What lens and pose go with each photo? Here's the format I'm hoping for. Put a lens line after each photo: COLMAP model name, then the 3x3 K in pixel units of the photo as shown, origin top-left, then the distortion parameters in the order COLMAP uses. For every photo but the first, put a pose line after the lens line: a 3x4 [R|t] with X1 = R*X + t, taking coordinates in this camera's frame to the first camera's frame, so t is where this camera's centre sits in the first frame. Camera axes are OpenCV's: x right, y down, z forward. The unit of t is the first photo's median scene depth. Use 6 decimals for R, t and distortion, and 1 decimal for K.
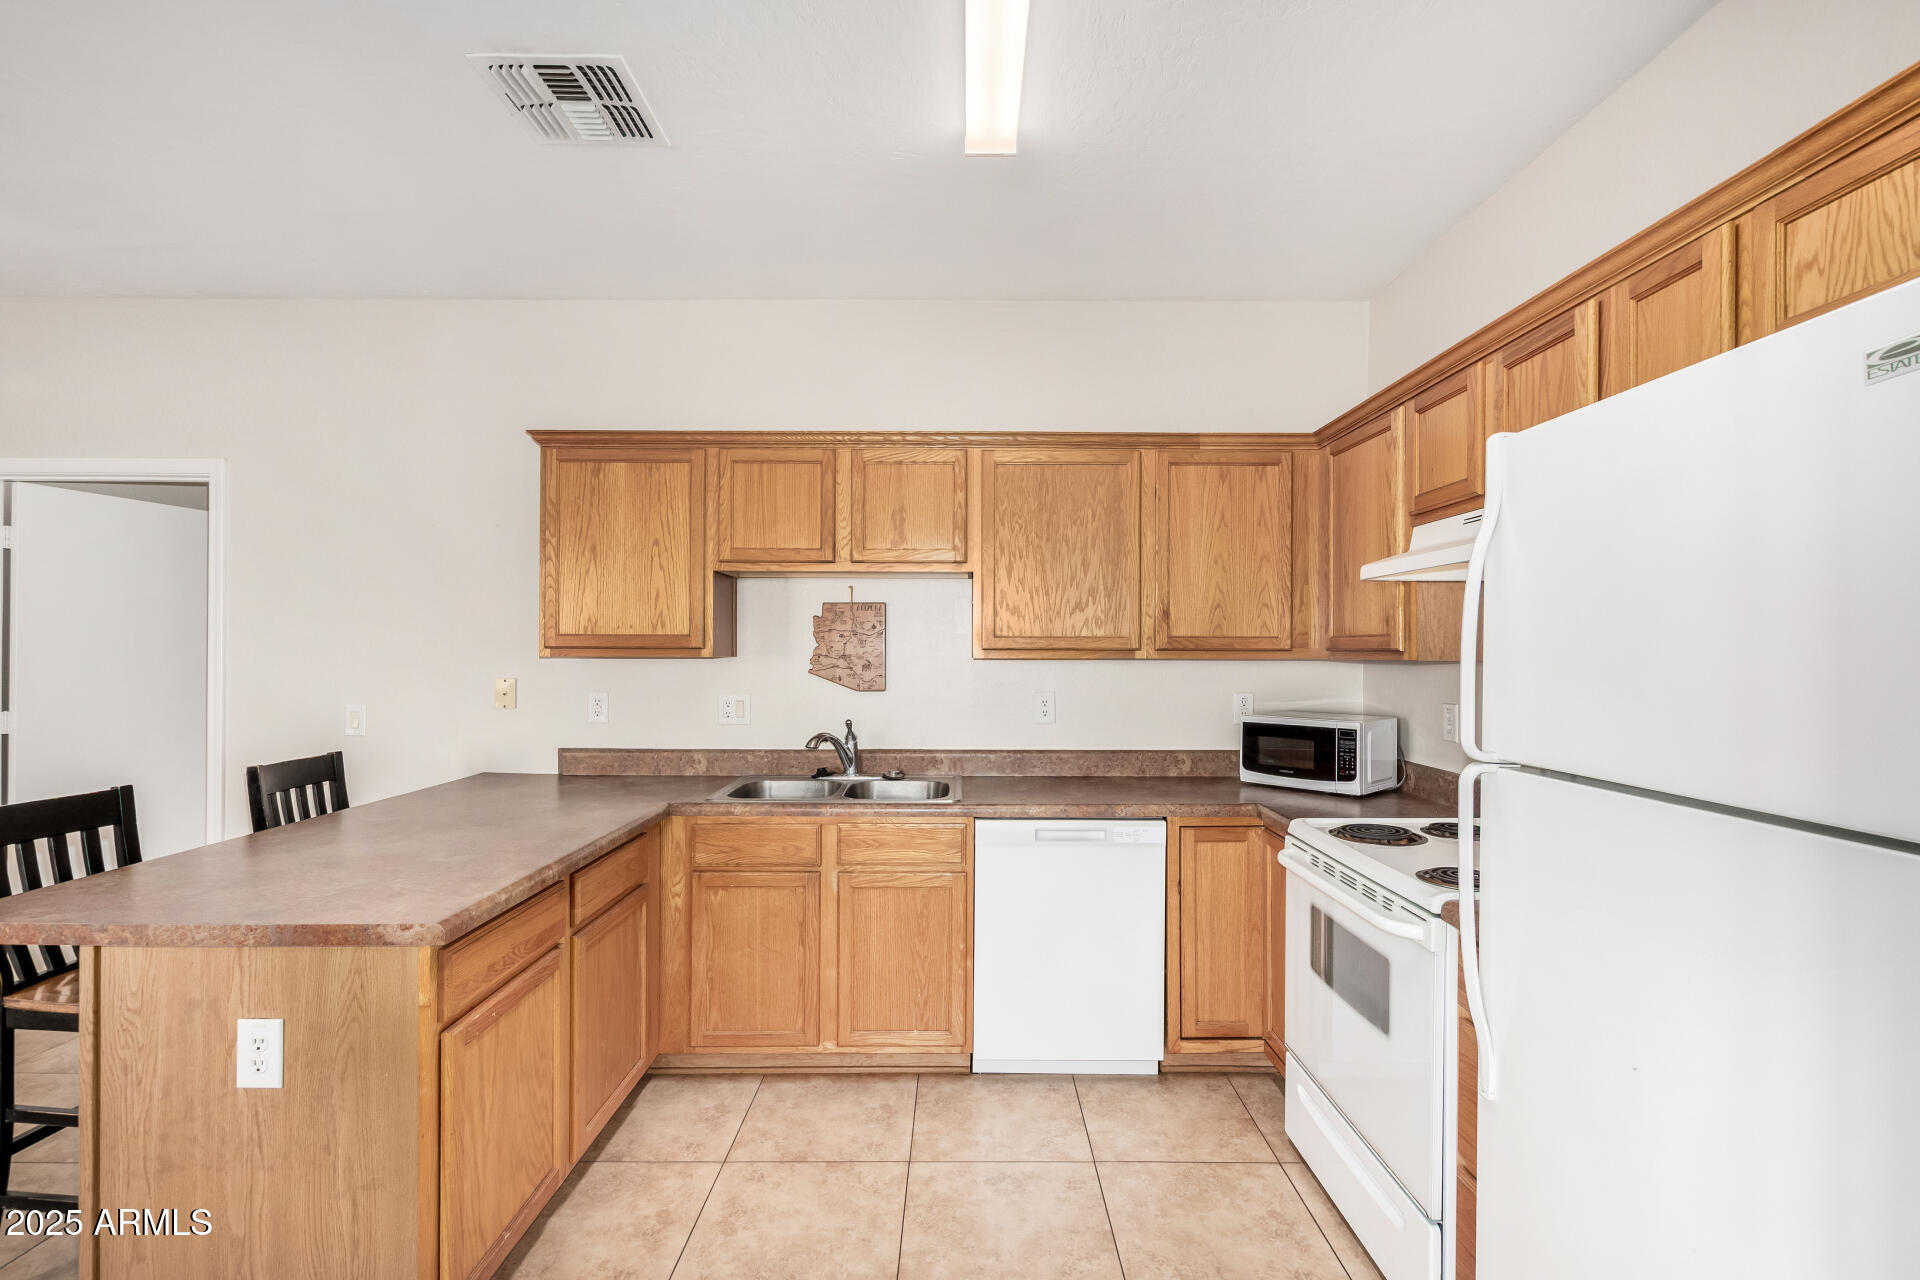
lens RADIAL K [[886.7, 0, 966.6], [0, 886.7, 644.2], [0, 0, 1]] dist [-0.001405, -0.000896]
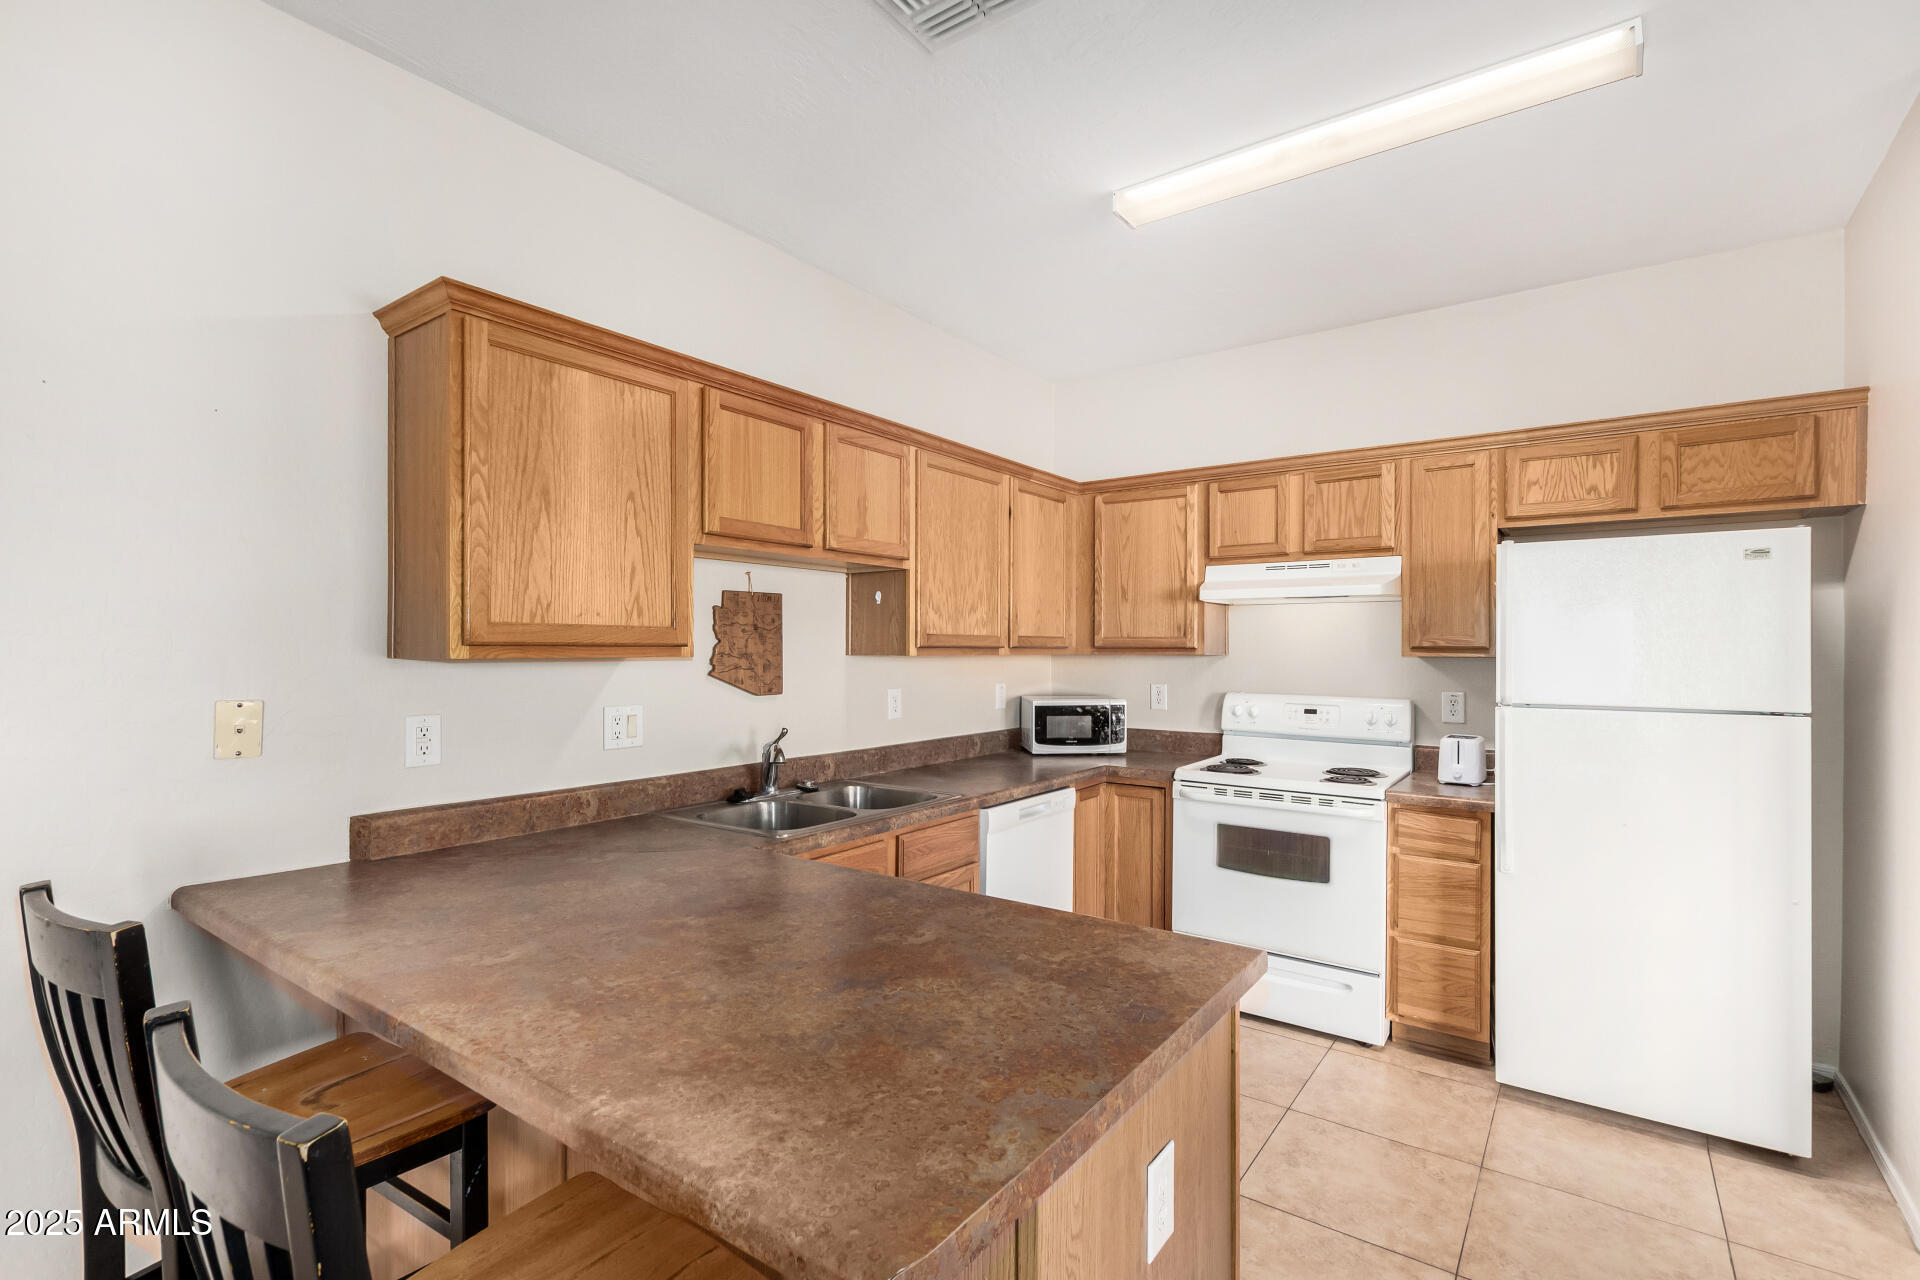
lens RADIAL K [[886.7, 0, 974.2], [0, 886.7, 643.1], [0, 0, 1]] dist [-0.001405, -0.000896]
pose [[0.578600, 0.003915, 0.815602, -0.822845], [-0.006608, 0.999978, -0.000112, 0.001135], [-0.815584, -0.005325, 0.578614, 0.388684]]
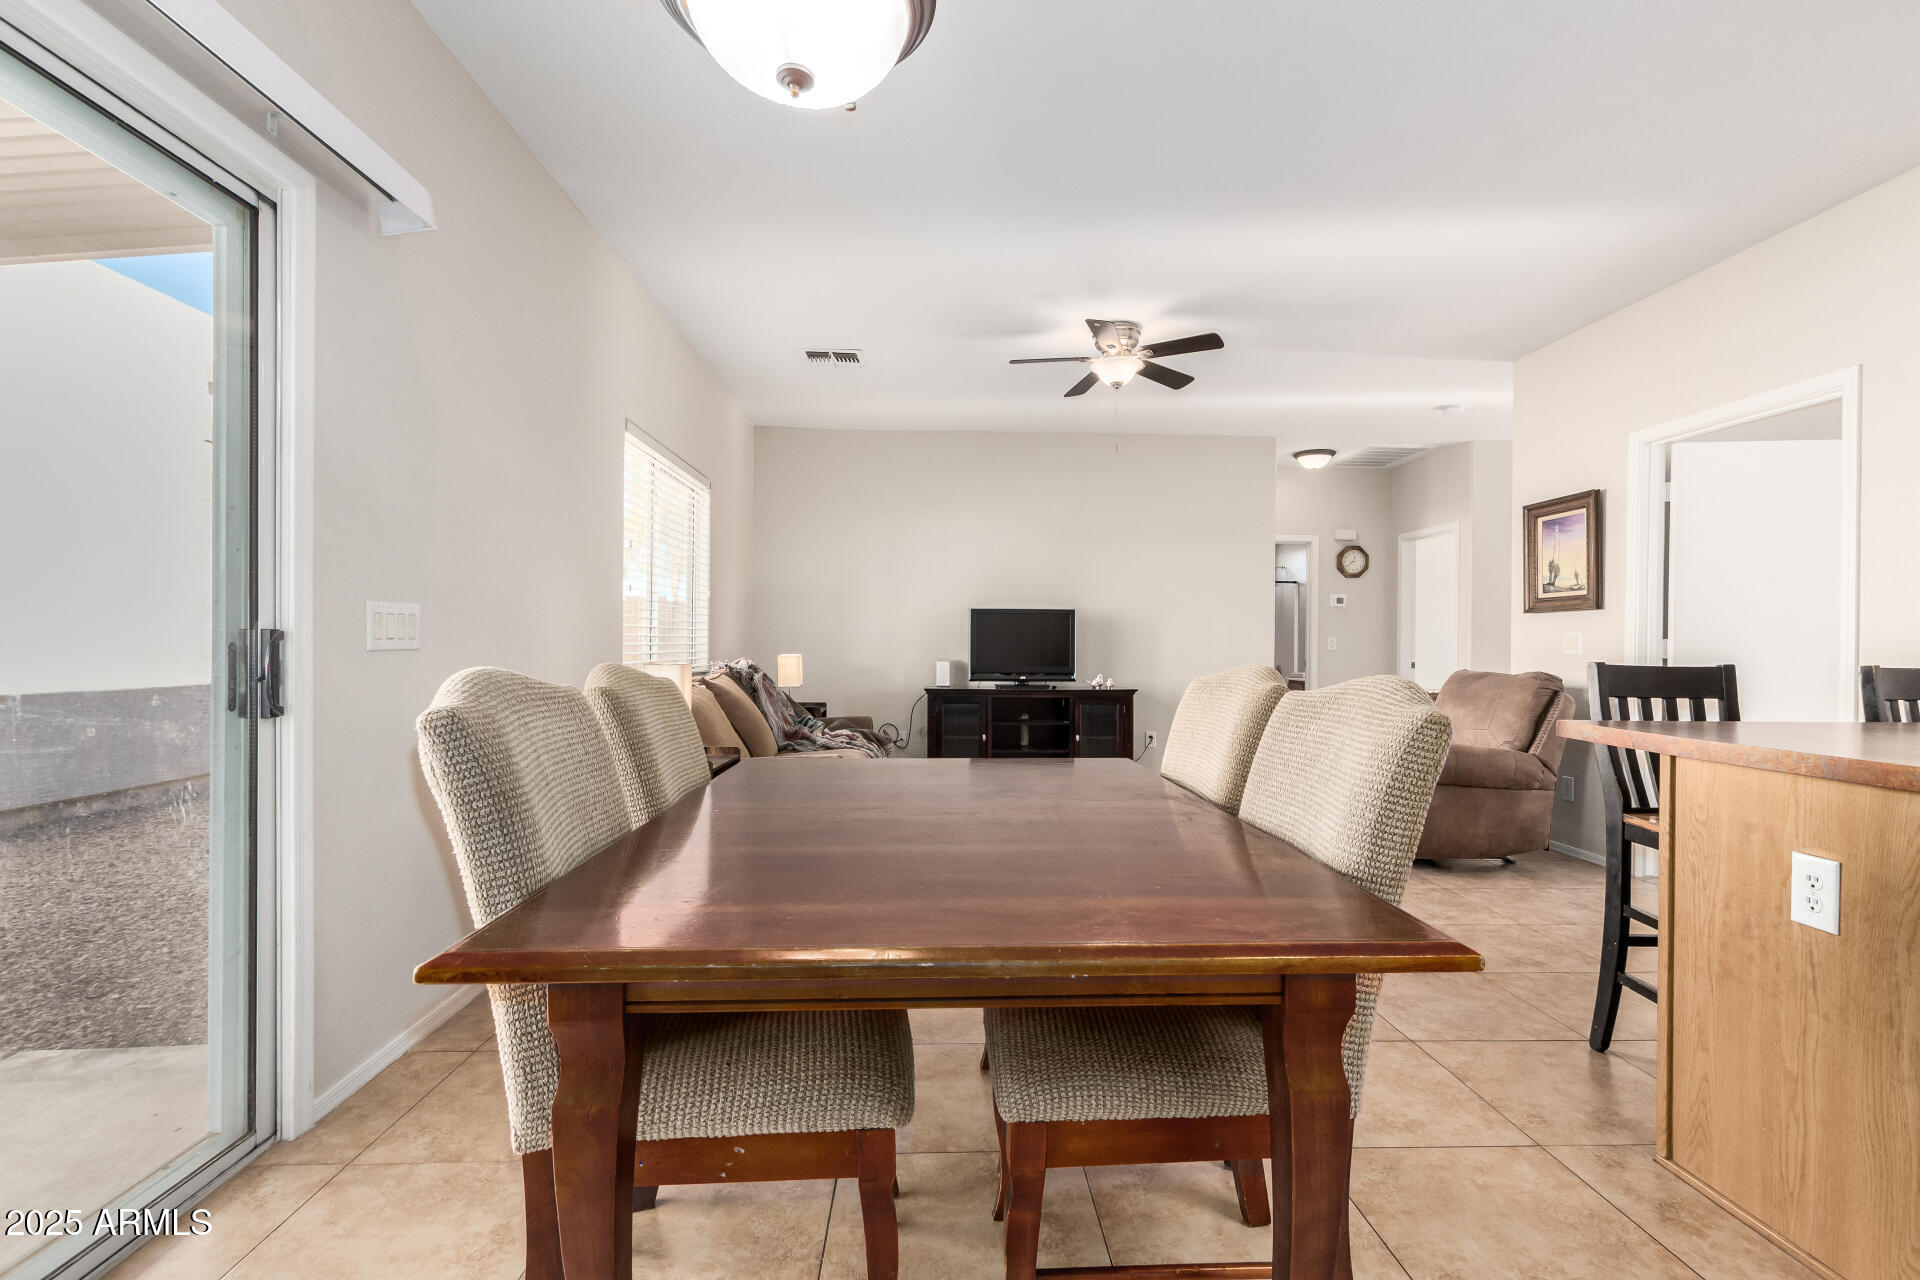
lens RADIAL K [[886.7, 0, 965.7], [0, 886.7, 639.5], [0, 0, 1]] dist [-0.001405, -0.000896]
pose [[0.039910, -0.007251, -0.999177, 0.069662], [-0.005873, 0.999955, -0.007492, 0.108288], [0.999186, 0.006168, 0.039866, 0.019720]]
